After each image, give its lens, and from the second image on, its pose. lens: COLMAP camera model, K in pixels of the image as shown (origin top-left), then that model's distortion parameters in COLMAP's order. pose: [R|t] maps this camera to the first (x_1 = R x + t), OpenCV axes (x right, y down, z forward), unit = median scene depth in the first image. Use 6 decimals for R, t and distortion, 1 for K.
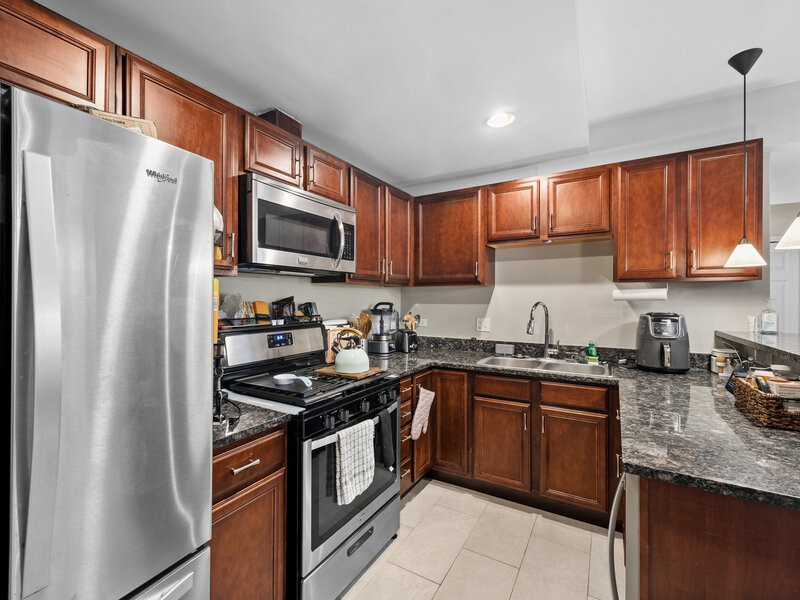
lens RADIAL K [[357.7, 0, 396.5], [0, 357.7, 299.9], [0, 0, 1]] dist [0.009005, -0.000164]
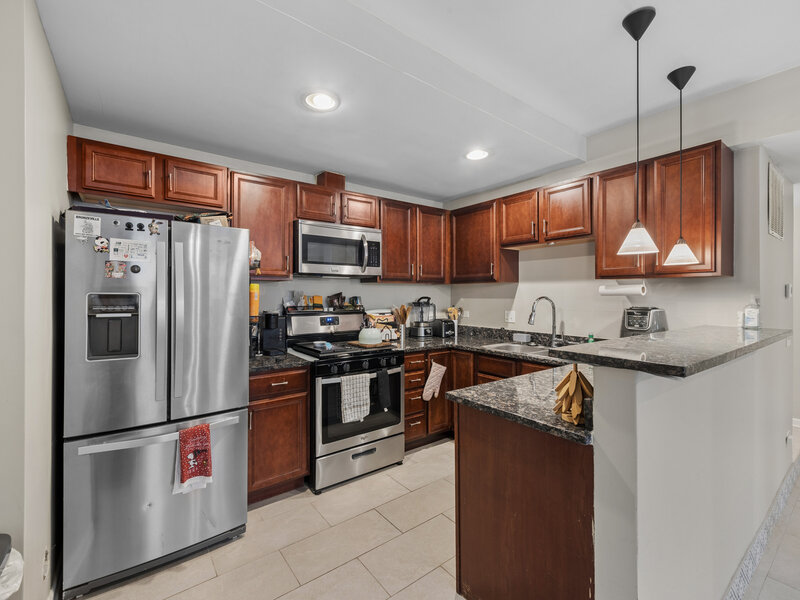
lens RADIAL K [[357.7, 0, 399.7], [0, 357.7, 296.7], [0, 0, 1]] dist [0.009005, -0.000164]
pose [[0.928218, 0.003279, -0.372022, 0.482178], [-0.001824, 0.999989, 0.004265, 0.001926], [0.372032, -0.003281, 0.928214, -0.279435]]
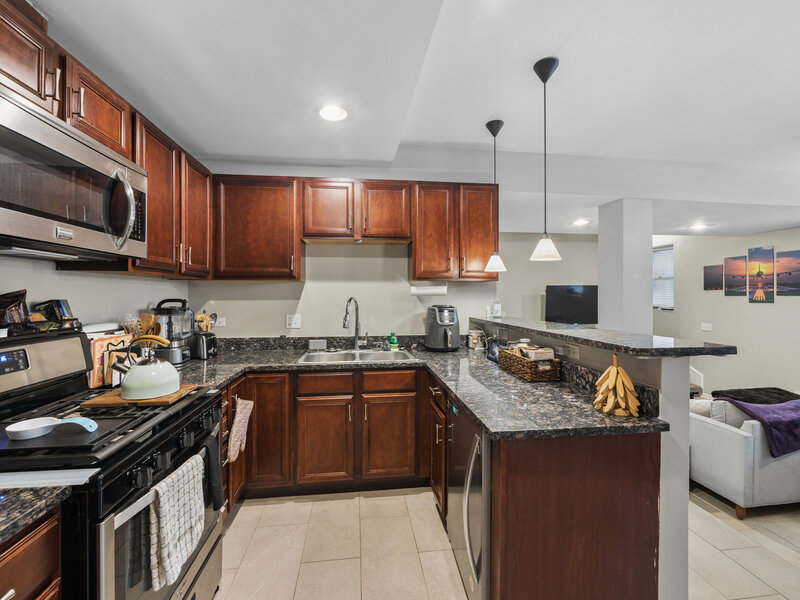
lens RADIAL K [[341.0, 0, 397.3], [0, 341.0, 296.5], [0, 0, 1]] dist [-0.007316, 0.001055]
pose [[0.792874, -0.004643, 0.609368, -0.134907], [0.003860, 0.999989, 0.002597, 0.001906], [-0.609374, 0.000293, 0.792883, 0.141246]]
